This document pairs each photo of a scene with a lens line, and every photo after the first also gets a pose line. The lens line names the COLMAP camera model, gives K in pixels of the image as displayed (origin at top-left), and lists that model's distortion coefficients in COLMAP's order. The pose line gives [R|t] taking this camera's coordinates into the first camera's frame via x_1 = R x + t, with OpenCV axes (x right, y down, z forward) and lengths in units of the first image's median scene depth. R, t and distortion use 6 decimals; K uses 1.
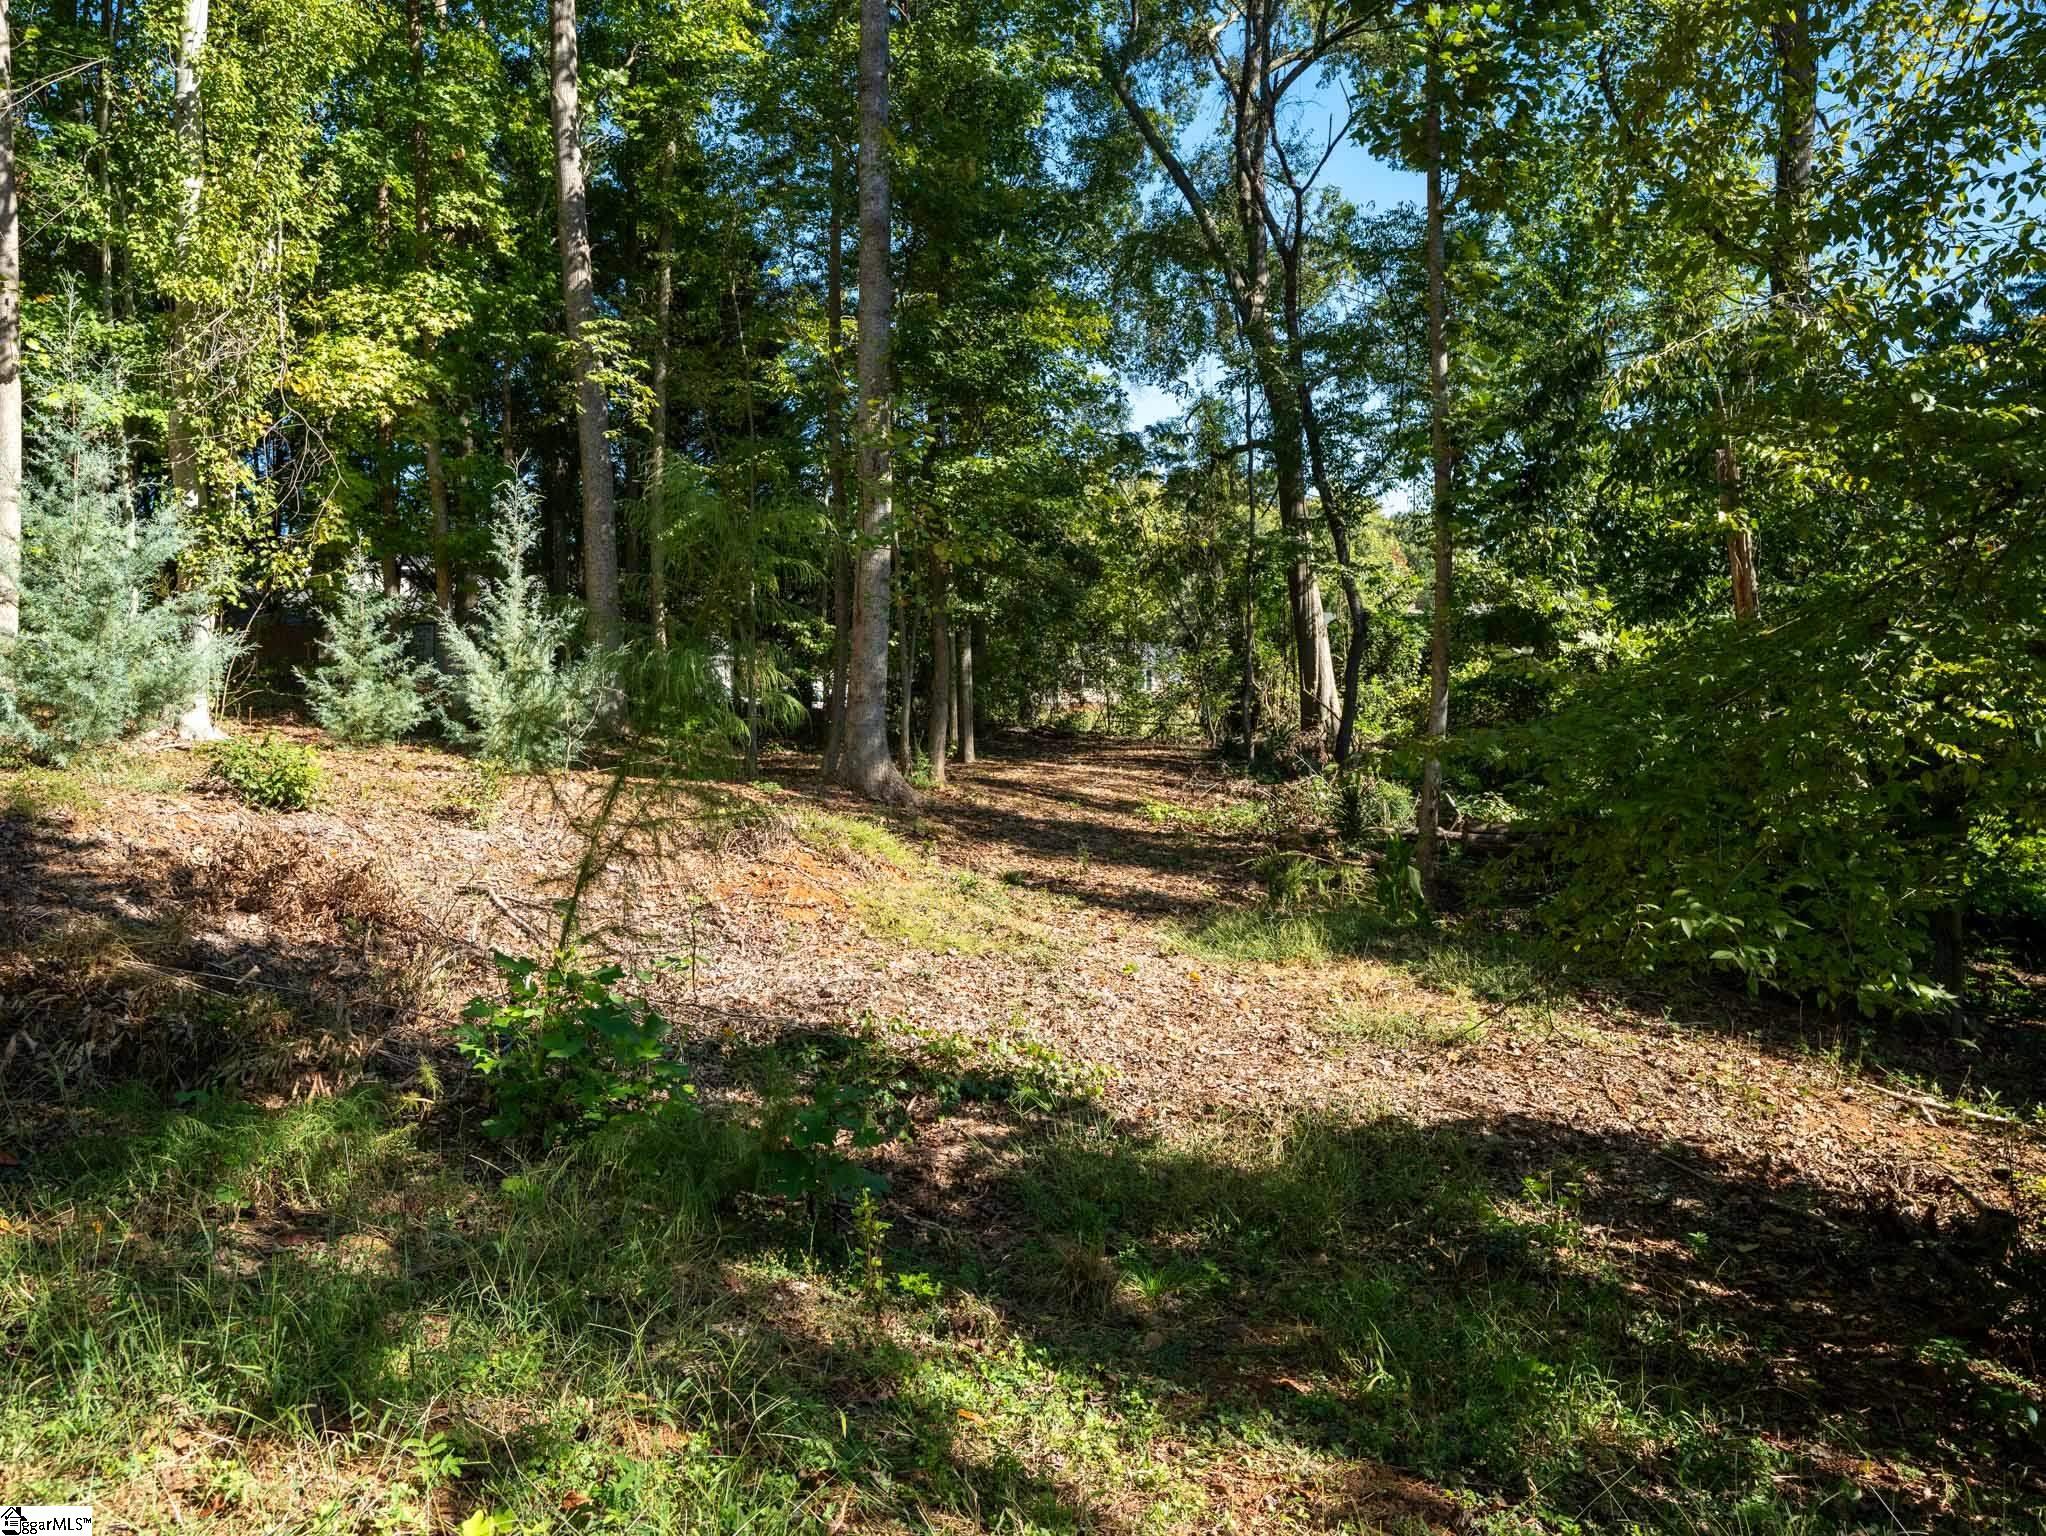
lens RADIAL K [[1492.8, 0, 1023.0], [0, 1492.8, 768.0], [0, 0, 1]] dist [-0.032426, 0.045386]
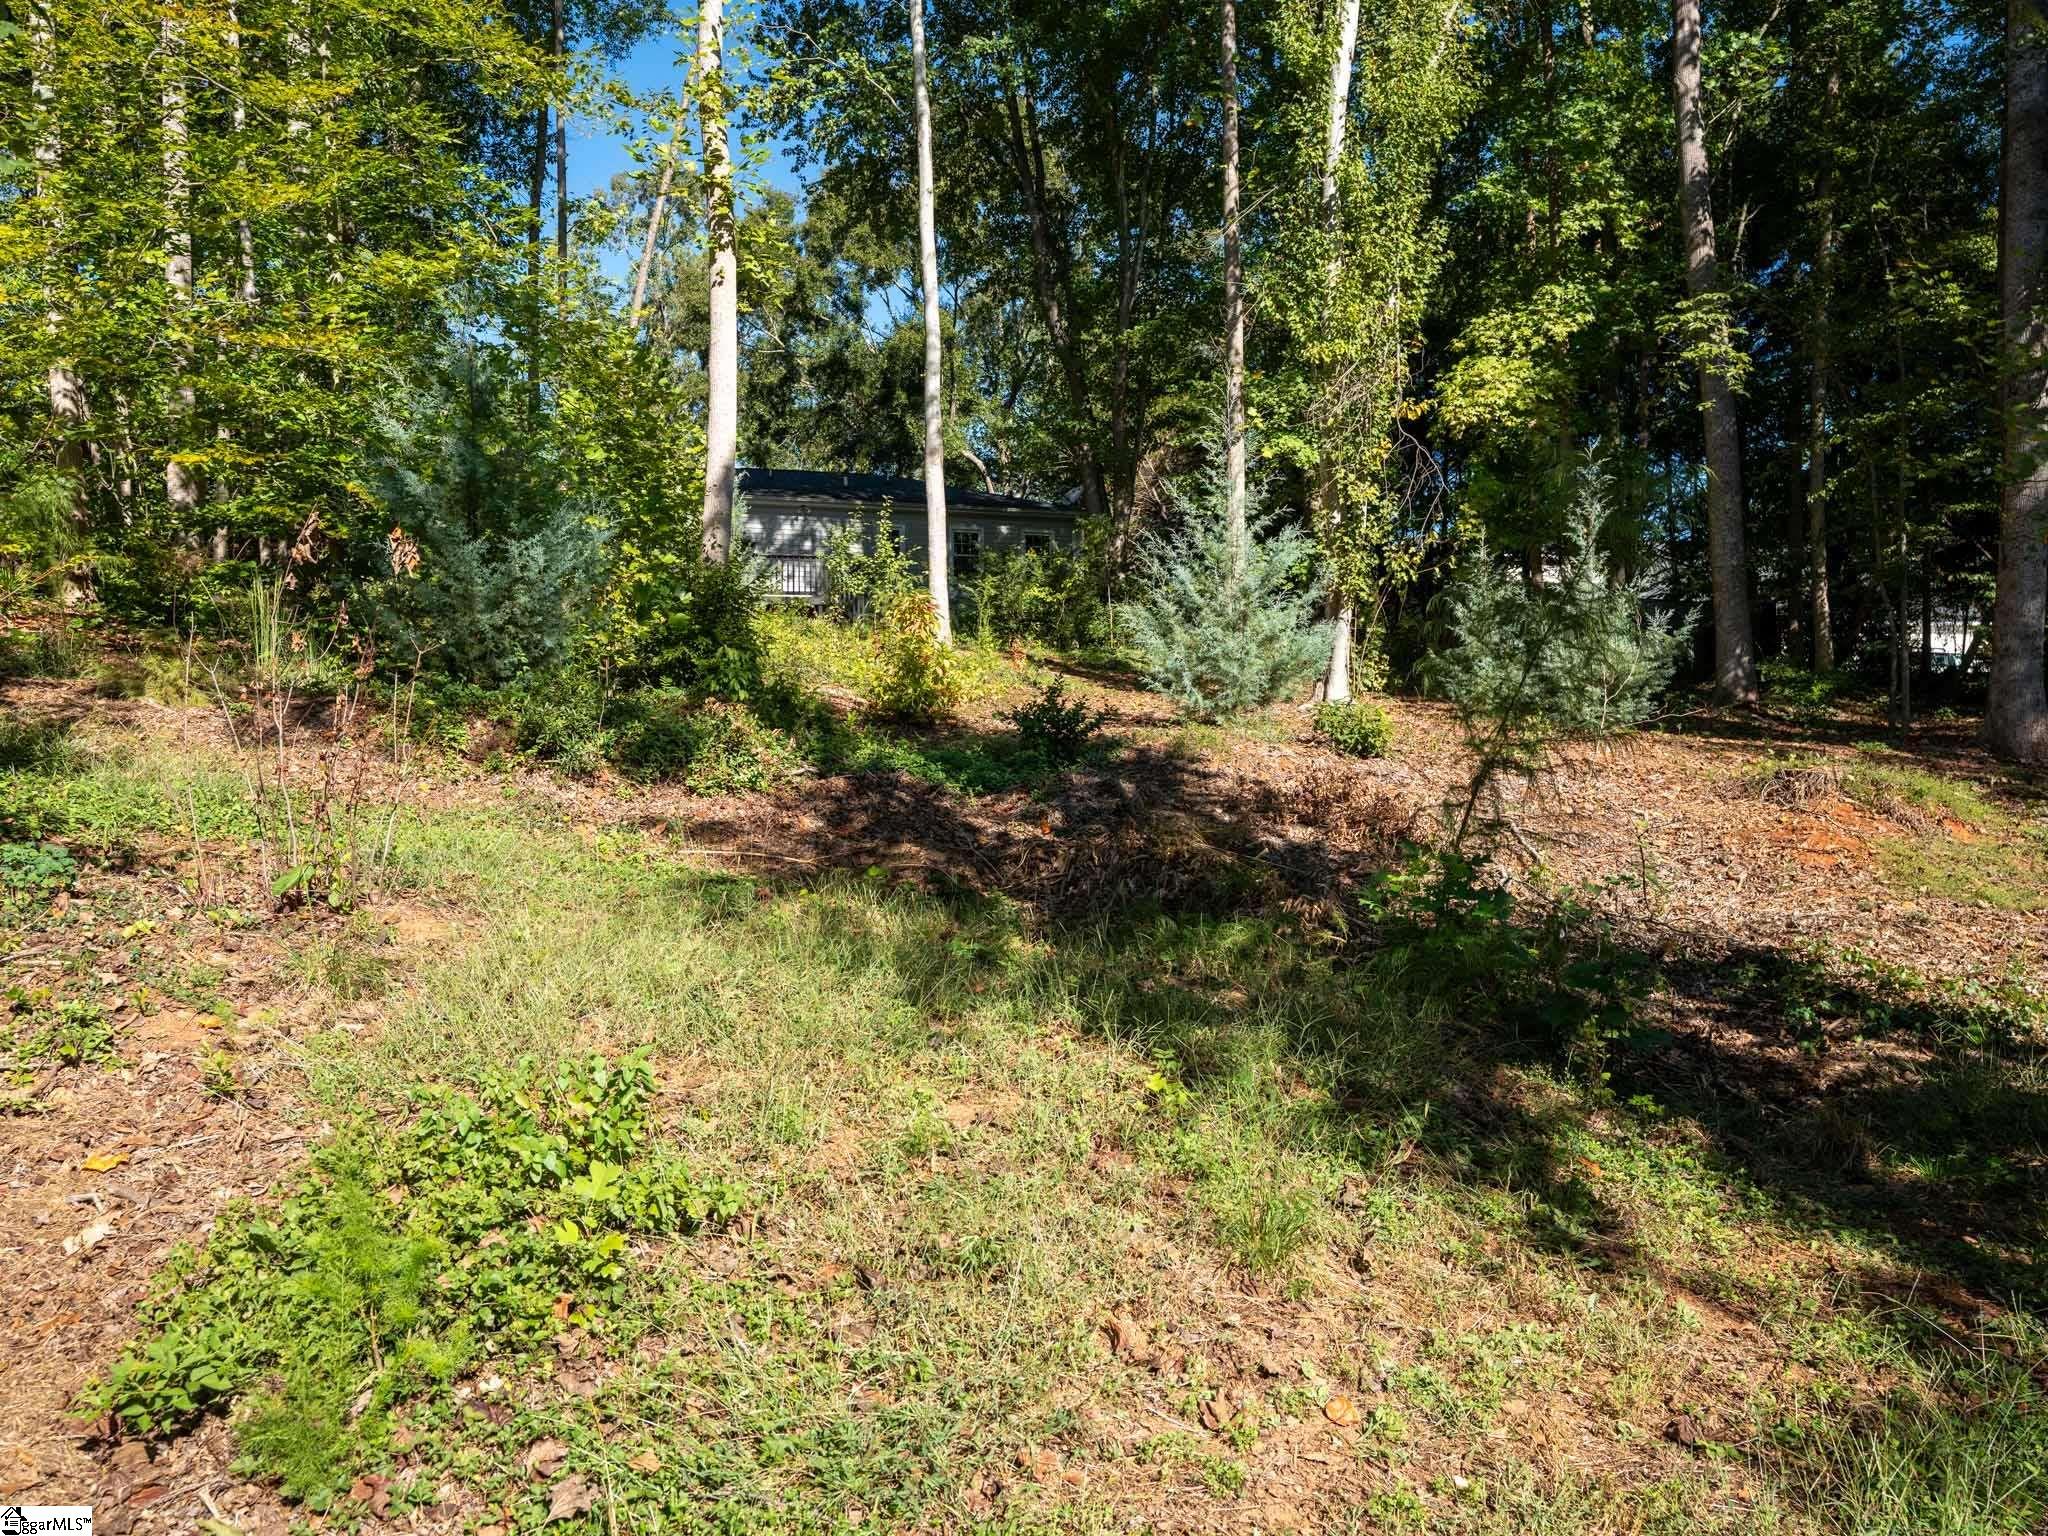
lens RADIAL K [[1494.3, 0, 1024.0], [0, 1494.3, 768.0], [0, 0, 1]] dist [-0.032426, 0.045386]
pose [[0.702077, 0.000238, -0.712101, 0.148596], [0.004278, 0.999980, 0.004553, 0.022812], [0.712088, -0.006243, 0.702062, -0.070285]]
